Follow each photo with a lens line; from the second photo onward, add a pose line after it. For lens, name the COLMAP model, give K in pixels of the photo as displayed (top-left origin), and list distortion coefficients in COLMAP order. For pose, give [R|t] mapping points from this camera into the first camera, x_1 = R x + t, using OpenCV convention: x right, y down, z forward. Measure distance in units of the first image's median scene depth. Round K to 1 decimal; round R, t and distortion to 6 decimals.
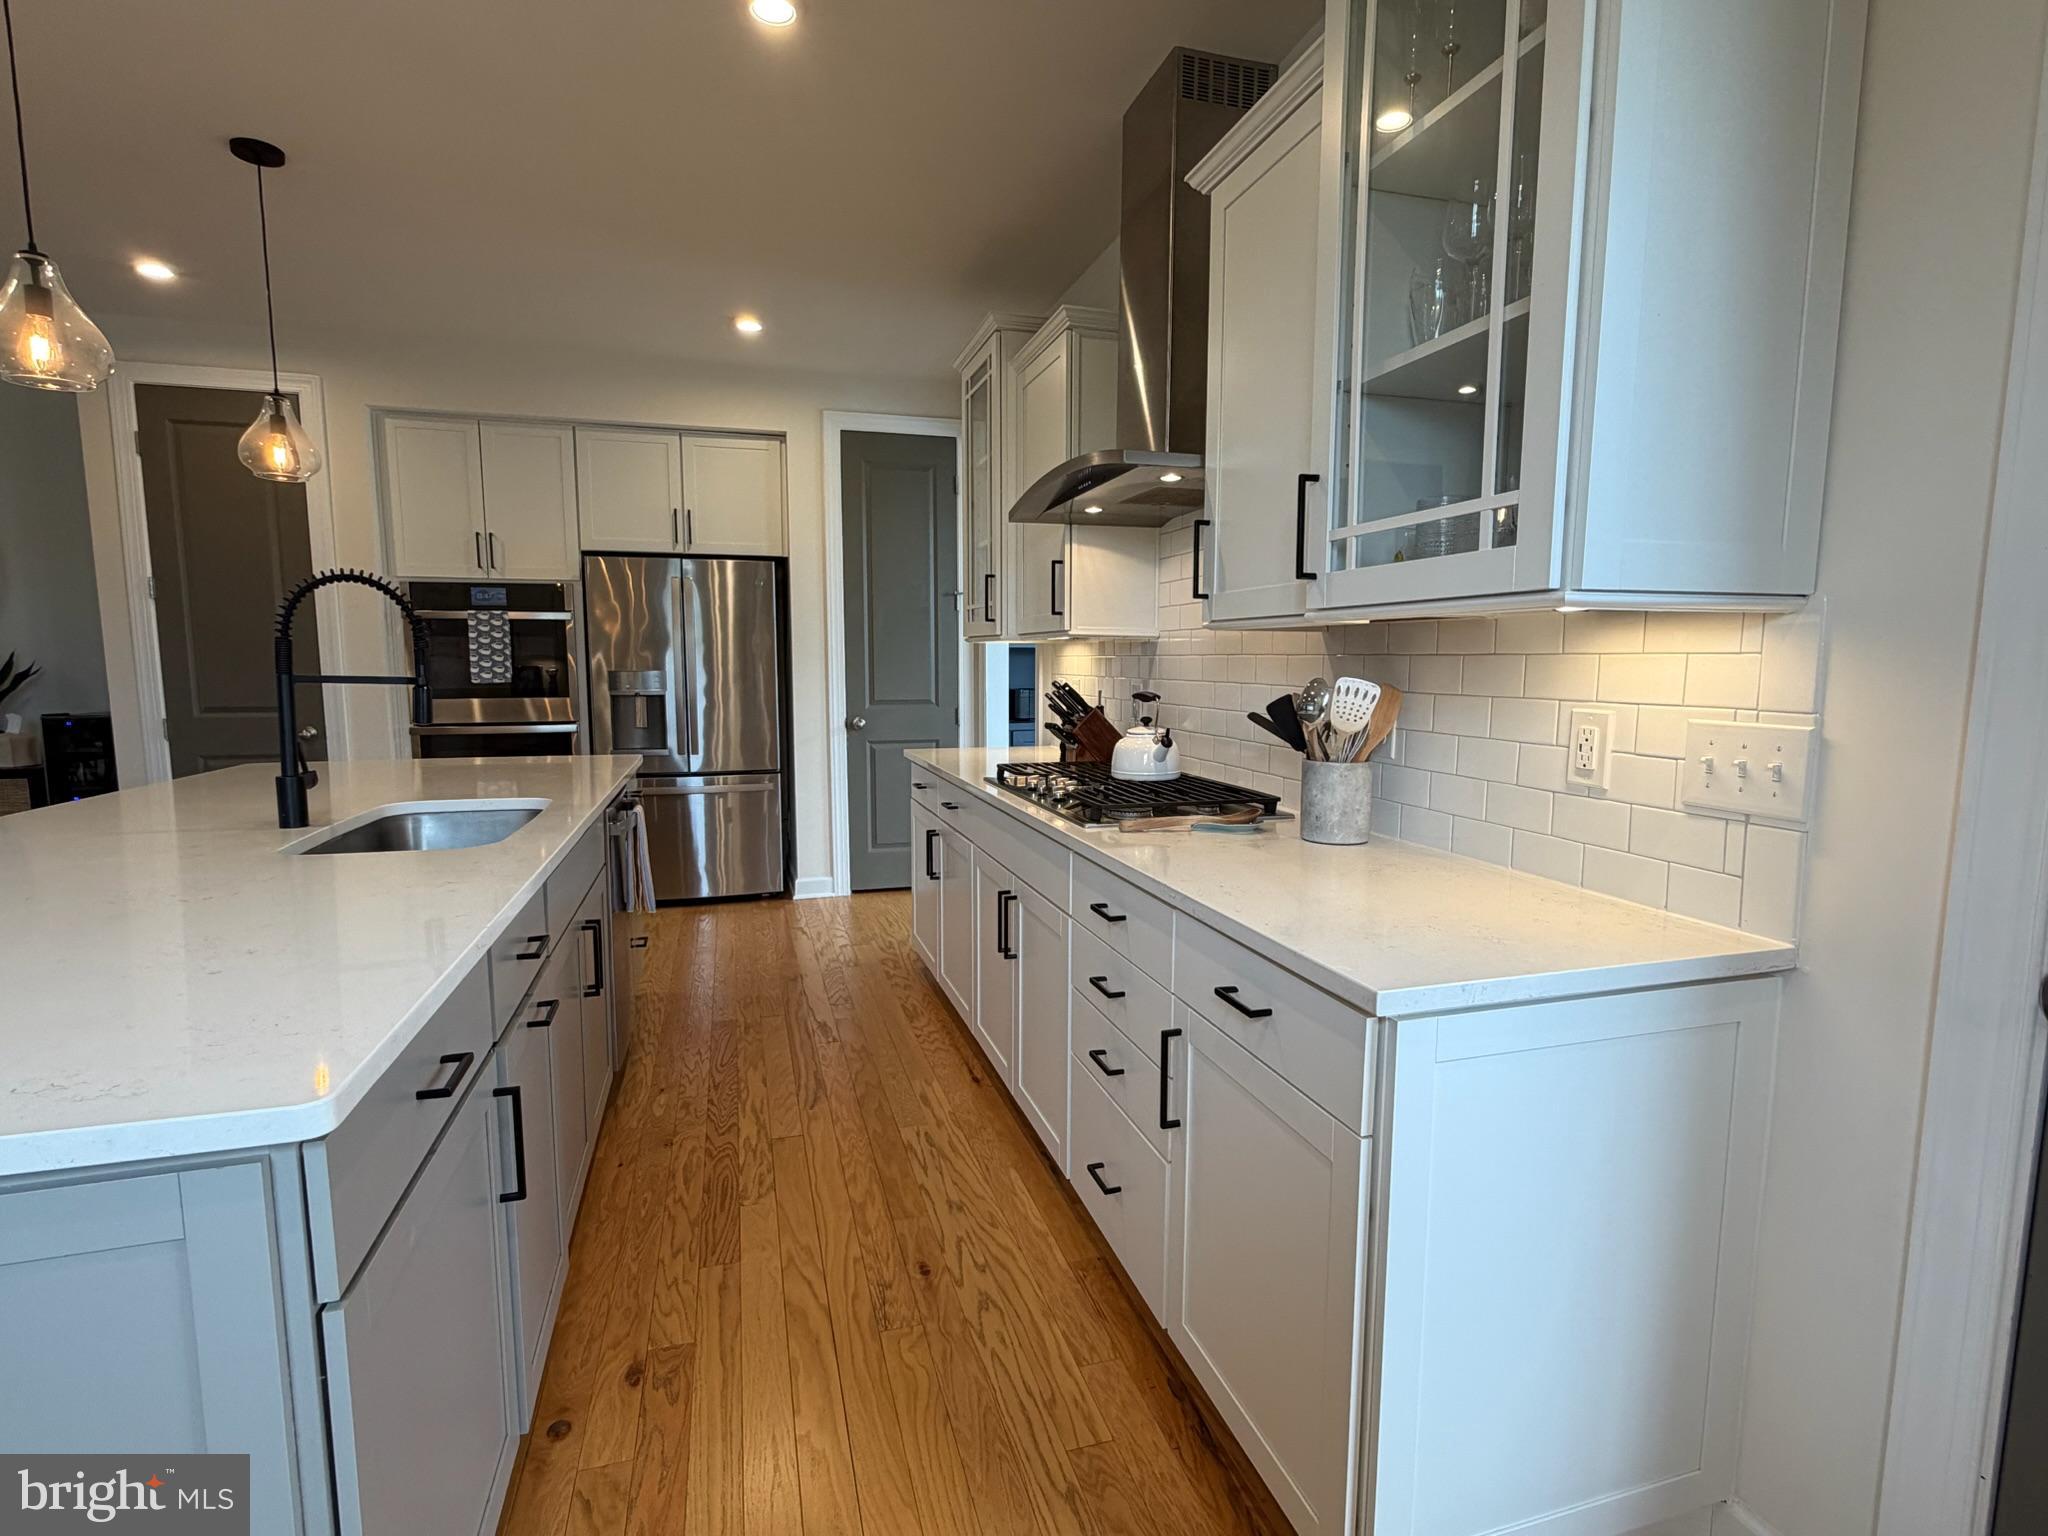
lens RADIAL K [[971.1, 0, 1024.0], [0, 971.1, 769.8], [0, 0, 1]] dist [-0.000995, 0.000342]
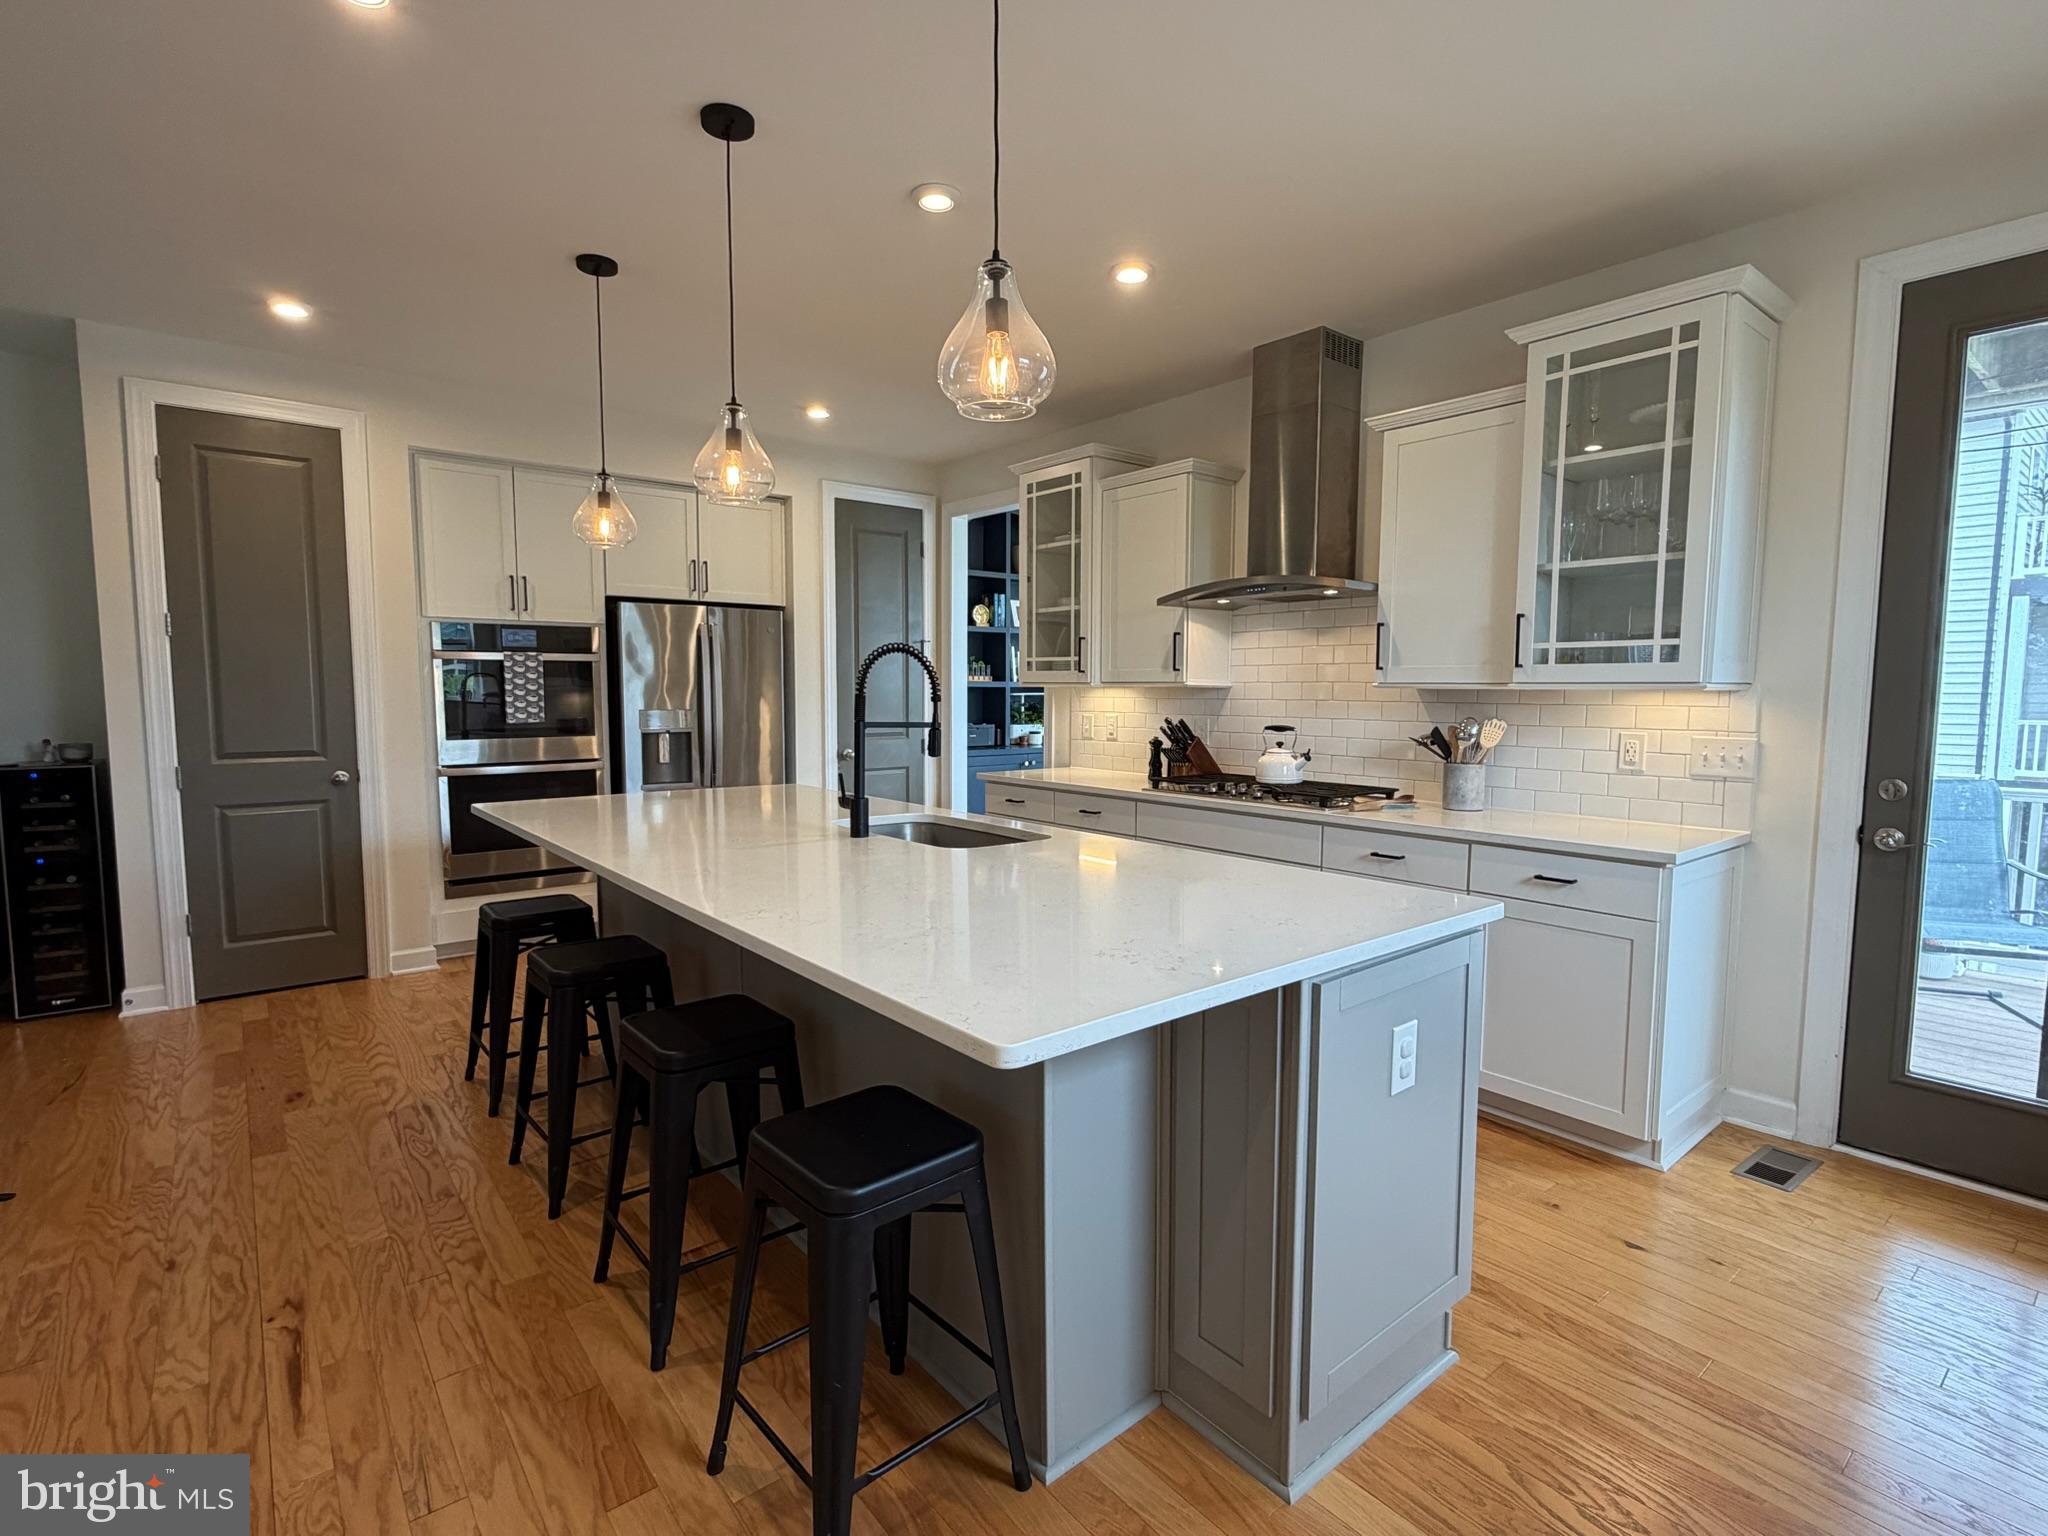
lens RADIAL K [[971.1, 0, 1017.0], [0, 971.1, 767.9], [0, 0, 1]] dist [-0.000995, 0.000342]
pose [[0.923171, -0.031346, 0.383109, -0.484889], [0.042346, 0.998897, -0.020311, -0.000312], [-0.382050, 0.034974, 0.923480, -0.137665]]
